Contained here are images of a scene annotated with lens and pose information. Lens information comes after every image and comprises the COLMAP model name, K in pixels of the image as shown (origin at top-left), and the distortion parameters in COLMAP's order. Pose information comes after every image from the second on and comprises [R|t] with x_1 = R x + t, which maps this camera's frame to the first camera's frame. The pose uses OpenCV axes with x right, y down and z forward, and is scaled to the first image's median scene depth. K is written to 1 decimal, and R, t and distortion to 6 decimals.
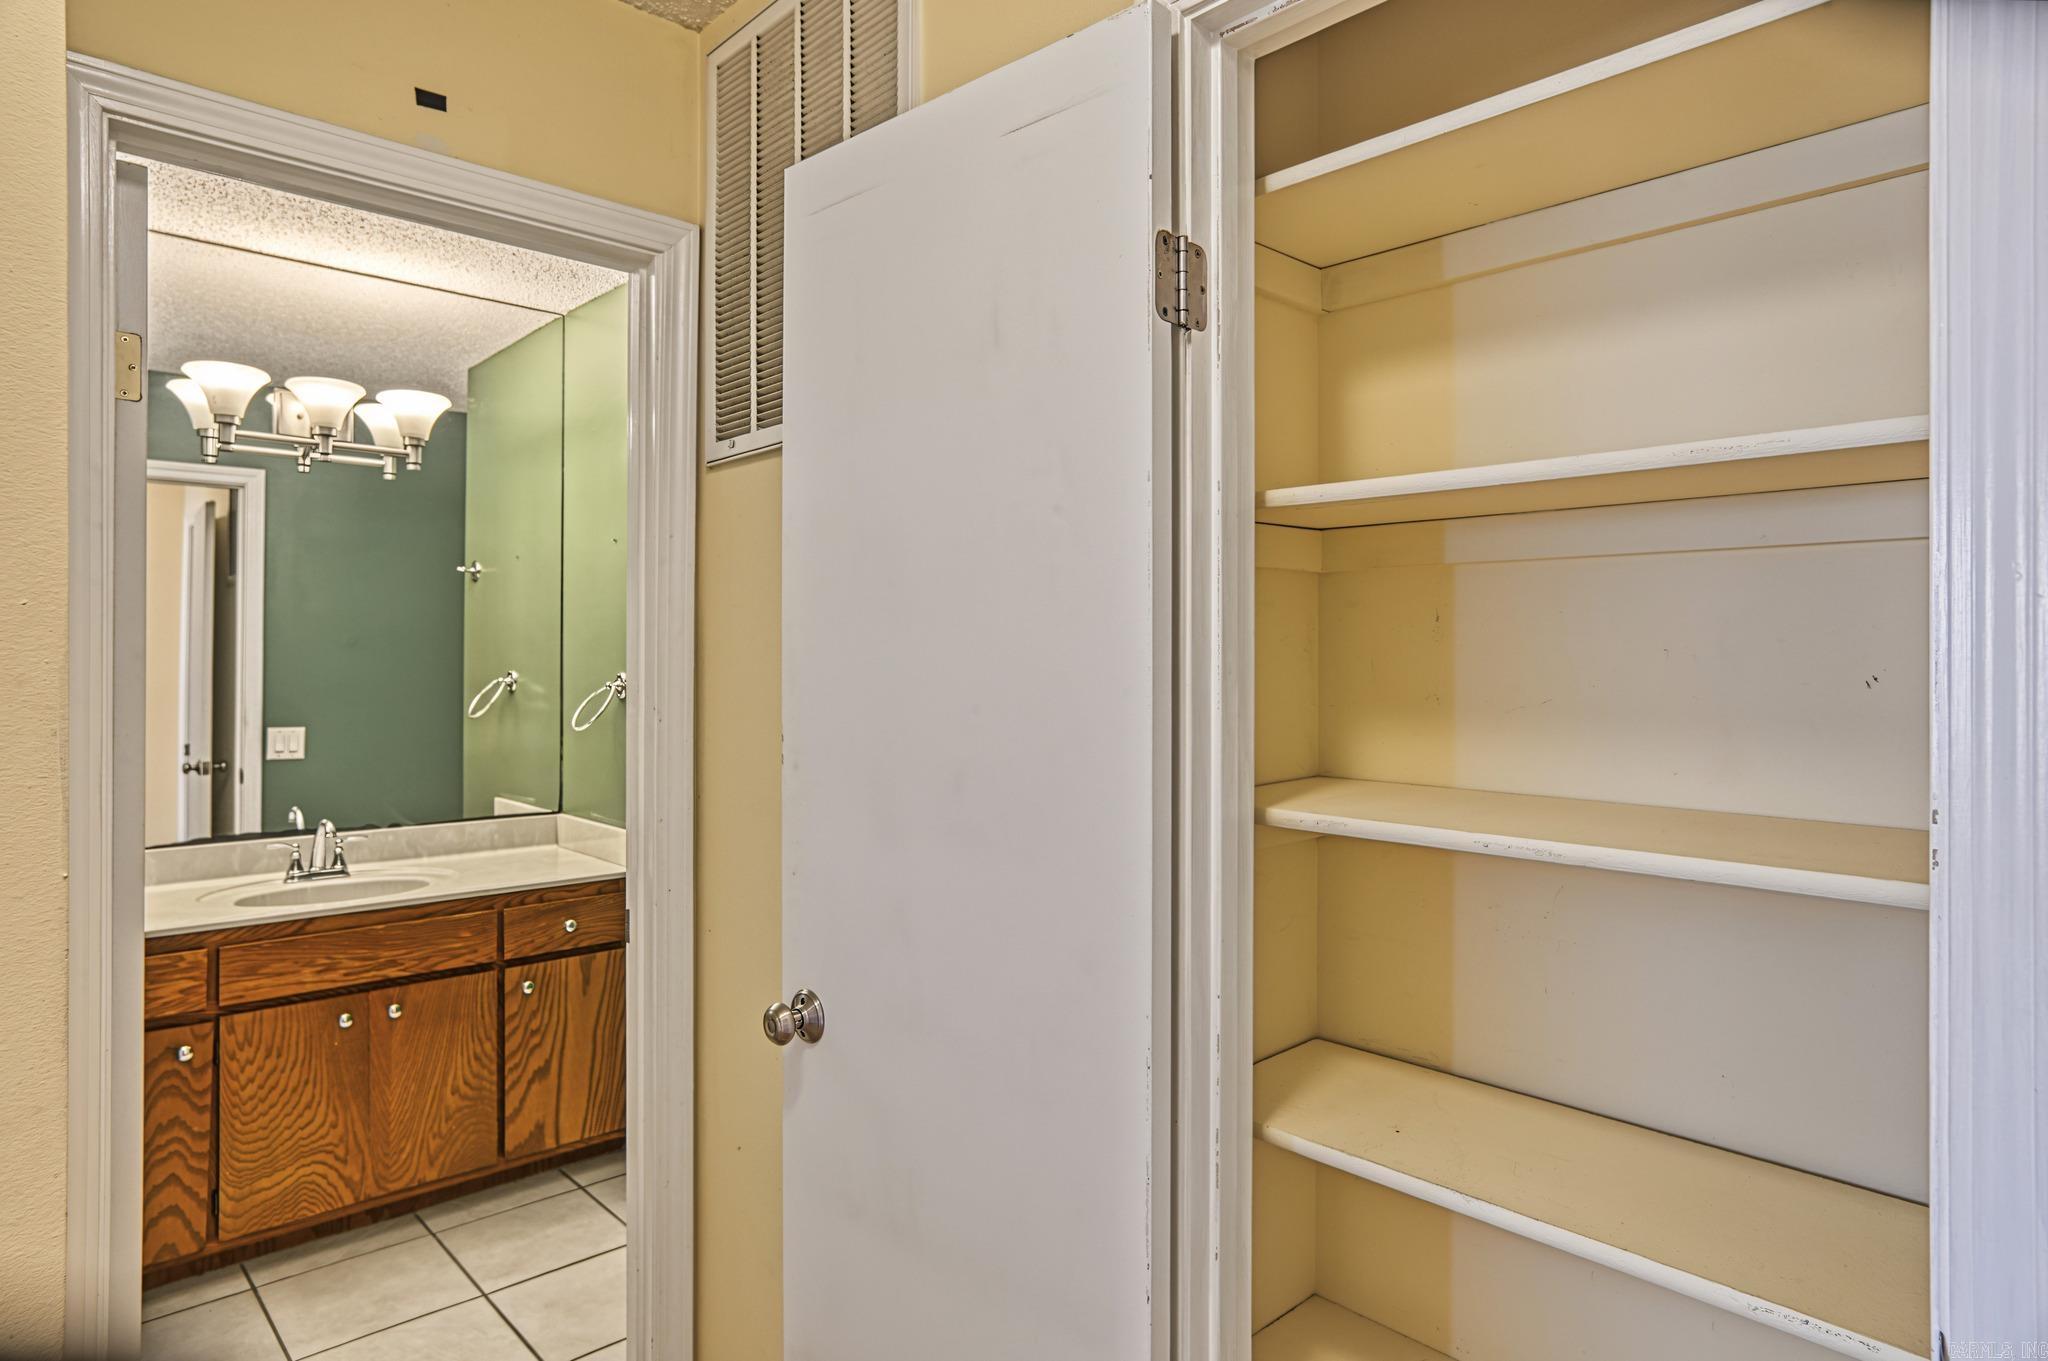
lens RADIAL K [[1165.4, 0, 1020.6], [0, 1165.4, 659.8], [0, 0, 1]] dist [-0.016334, -0.000281]
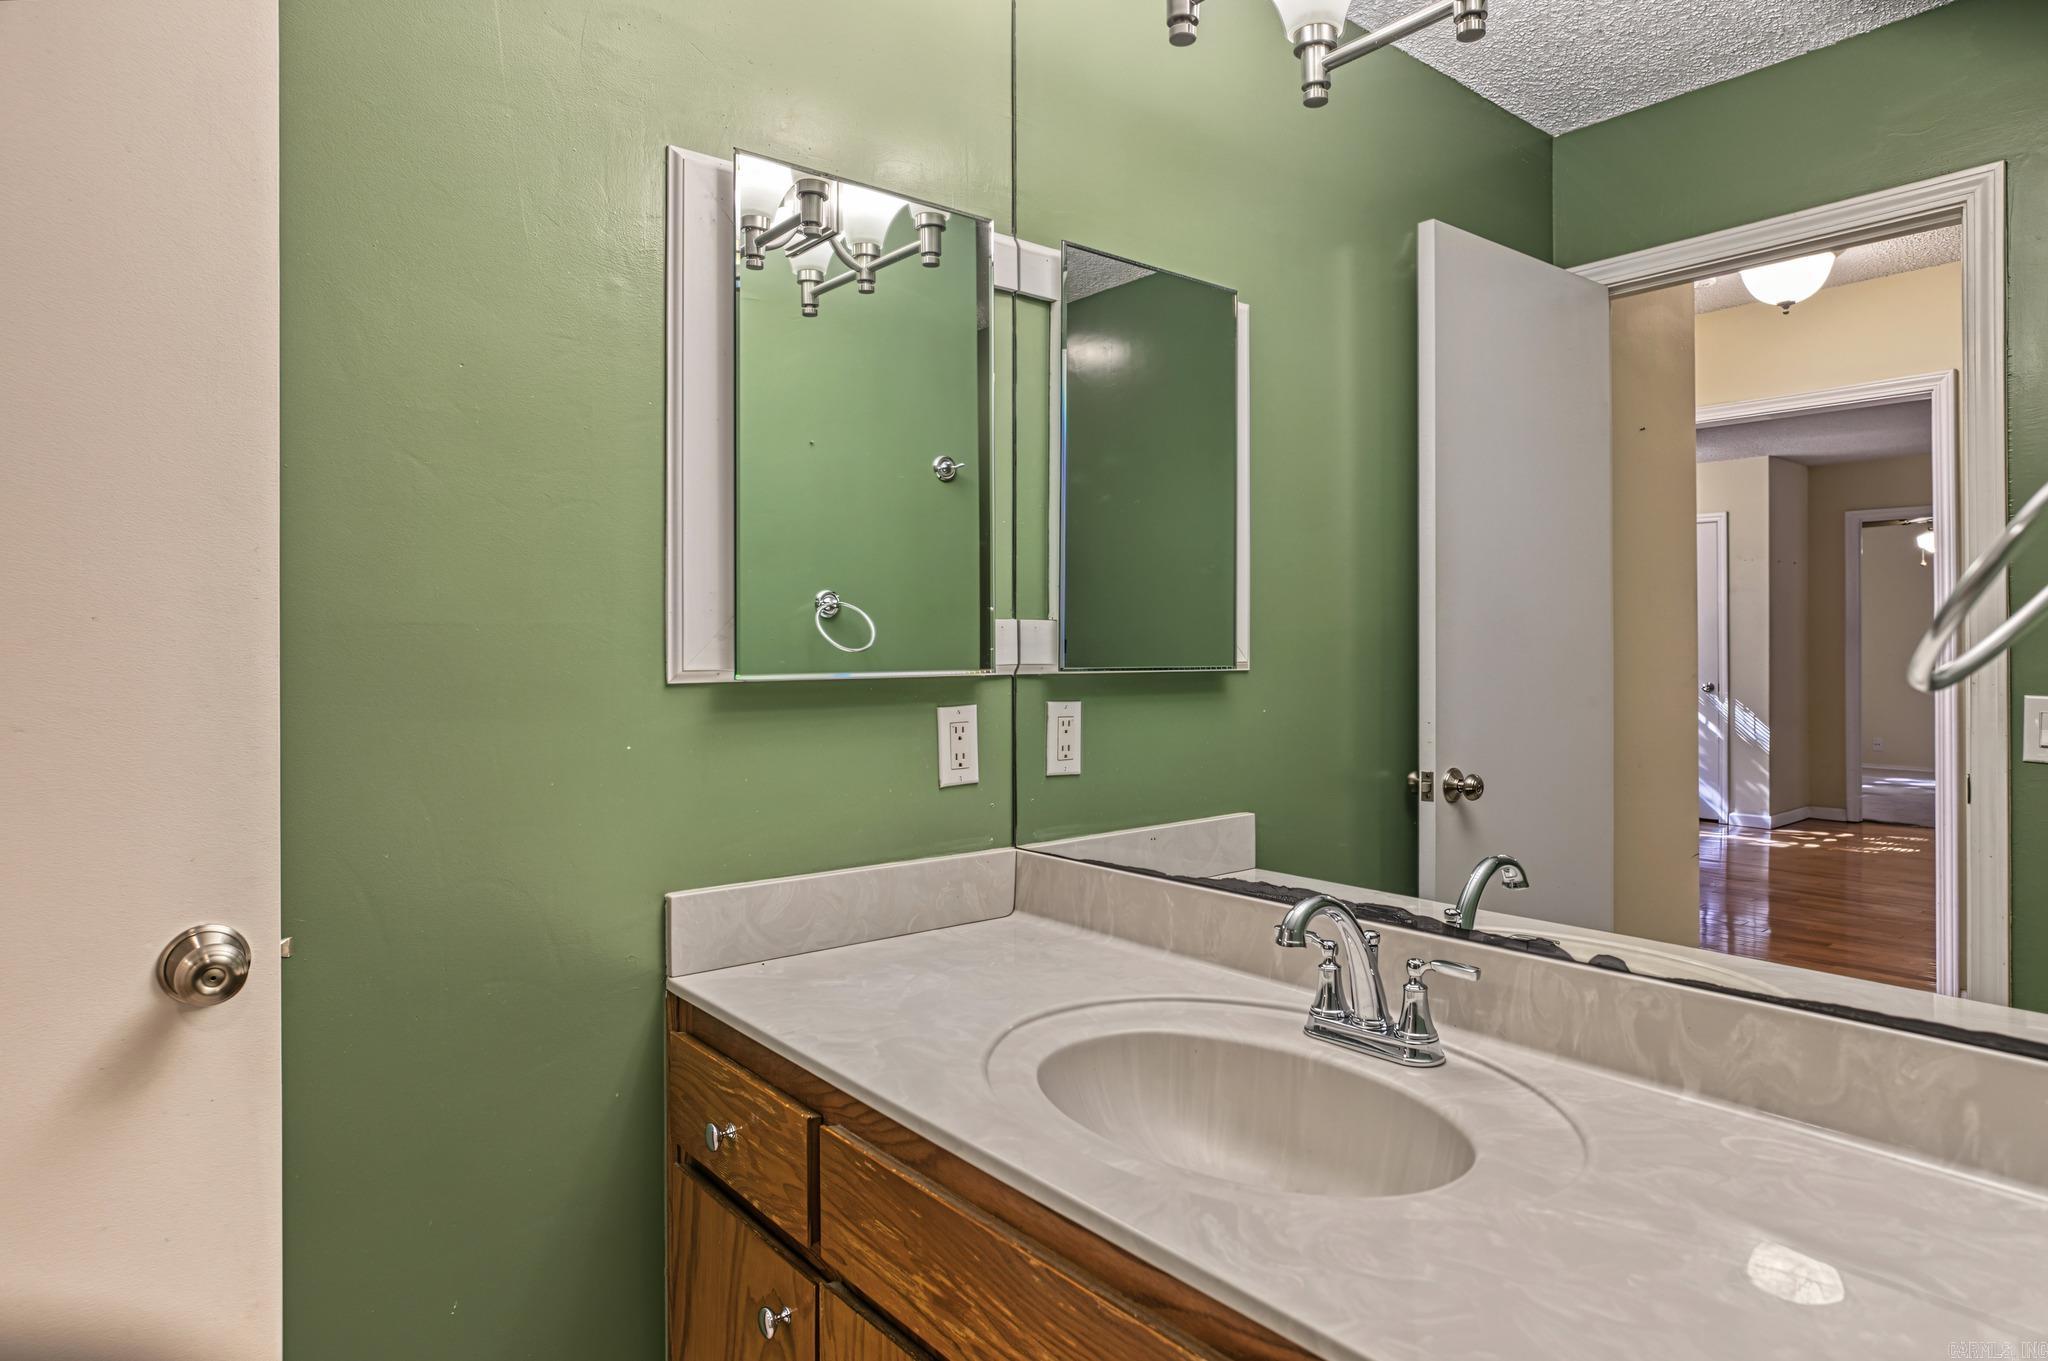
lens RADIAL K [[1165.4, 0, 1020.6], [0, 1165.4, 659.8], [0, 0, 1]] dist [-0.016334, -0.000281]
pose [[-0.070387, 0.005644, -0.997504, -0.199232], [0.005975, 0.999968, 0.005237, 0.054086], [0.997502, -0.005591, -0.070419, 0.853146]]
